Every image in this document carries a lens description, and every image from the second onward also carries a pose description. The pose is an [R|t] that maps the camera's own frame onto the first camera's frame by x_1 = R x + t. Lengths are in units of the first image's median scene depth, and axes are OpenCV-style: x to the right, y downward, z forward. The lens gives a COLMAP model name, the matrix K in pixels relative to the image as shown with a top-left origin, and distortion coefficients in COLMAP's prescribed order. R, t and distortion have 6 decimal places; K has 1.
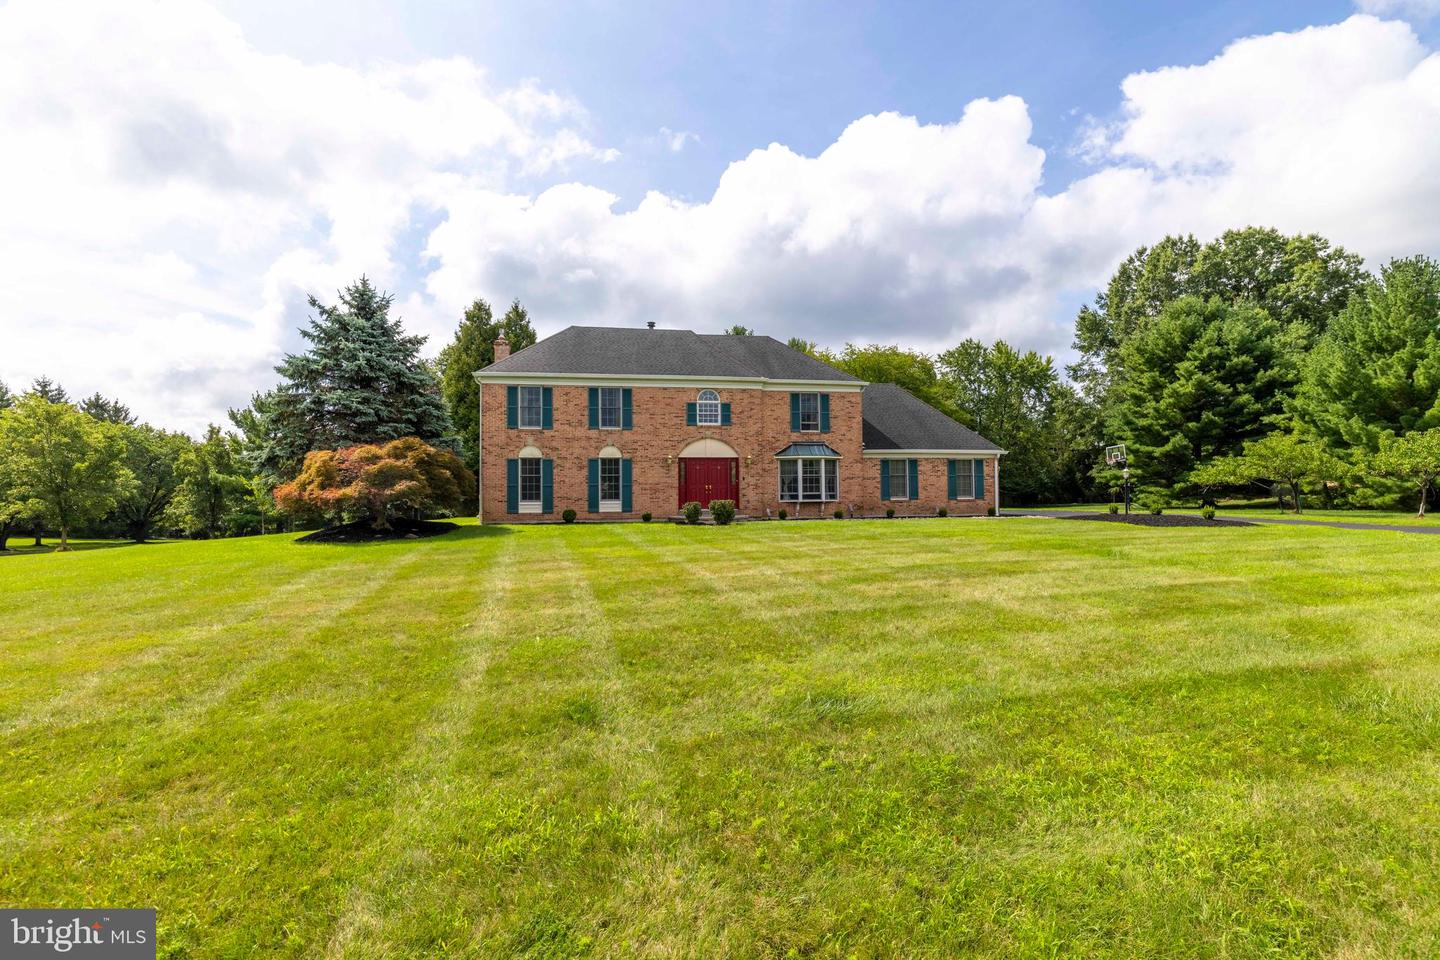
lens RADIAL K [[663.0, 0, 720.0], [0, 663.0, 480.0], [0, 0, 1]] dist [-0.000766, 0.000202]
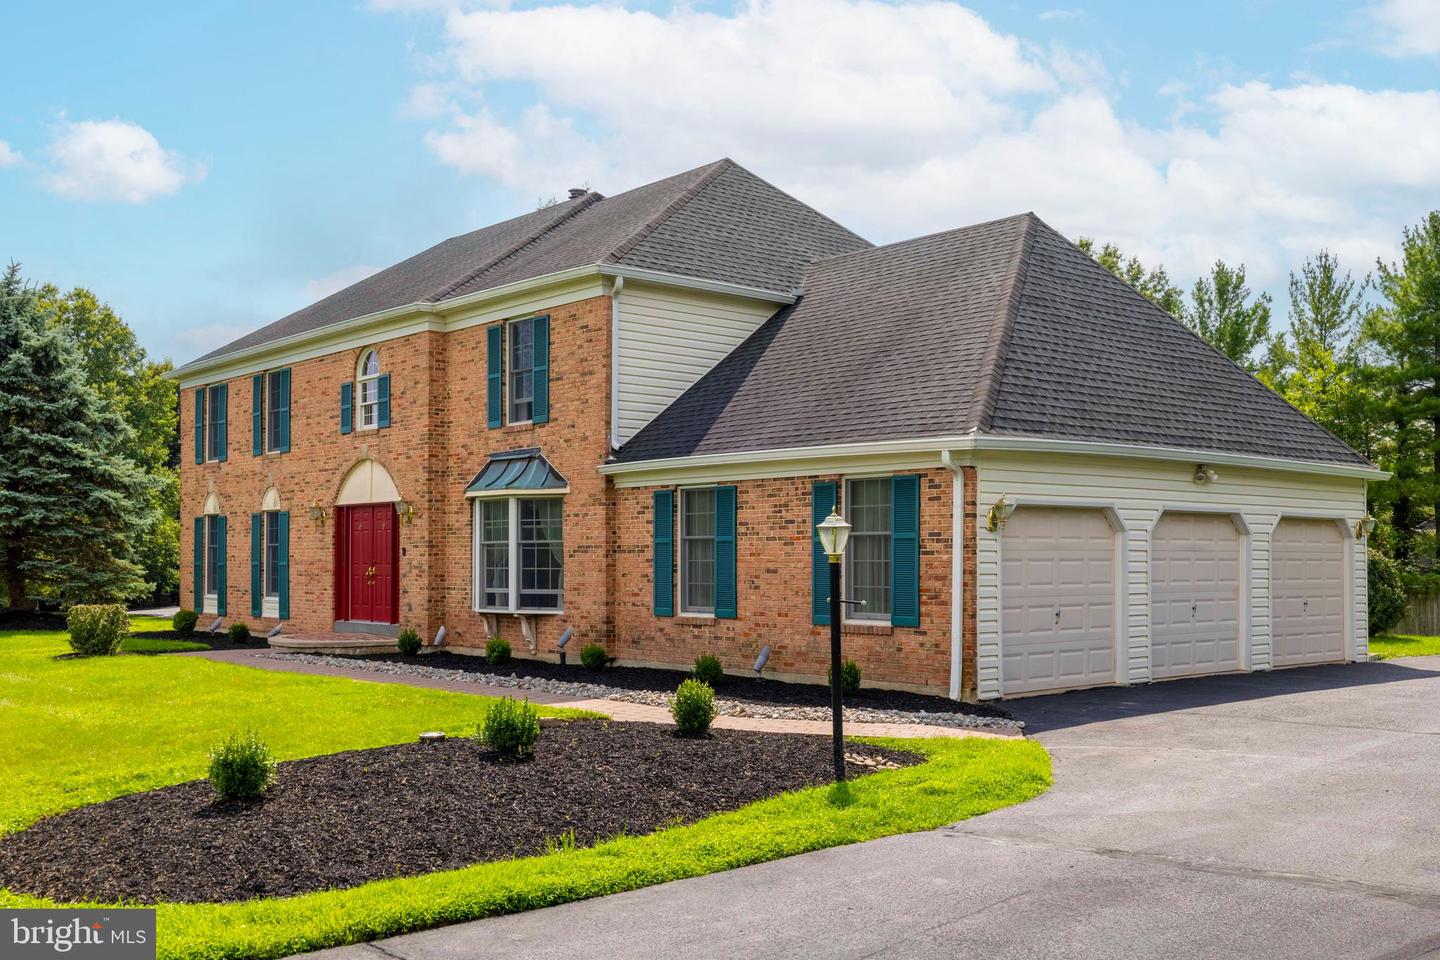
lens RADIAL K [[1429.1, 0, 721.5], [0, 1429.1, 530.5], [0, 0, 1]] dist [0.003394, -0.002470]
pose [[0.522096, -0.009291, -0.852836, 0.888977], [0.019051, 0.999818, 0.000770, -0.012013], [0.852674, -0.016649, 0.522178, 0.686695]]
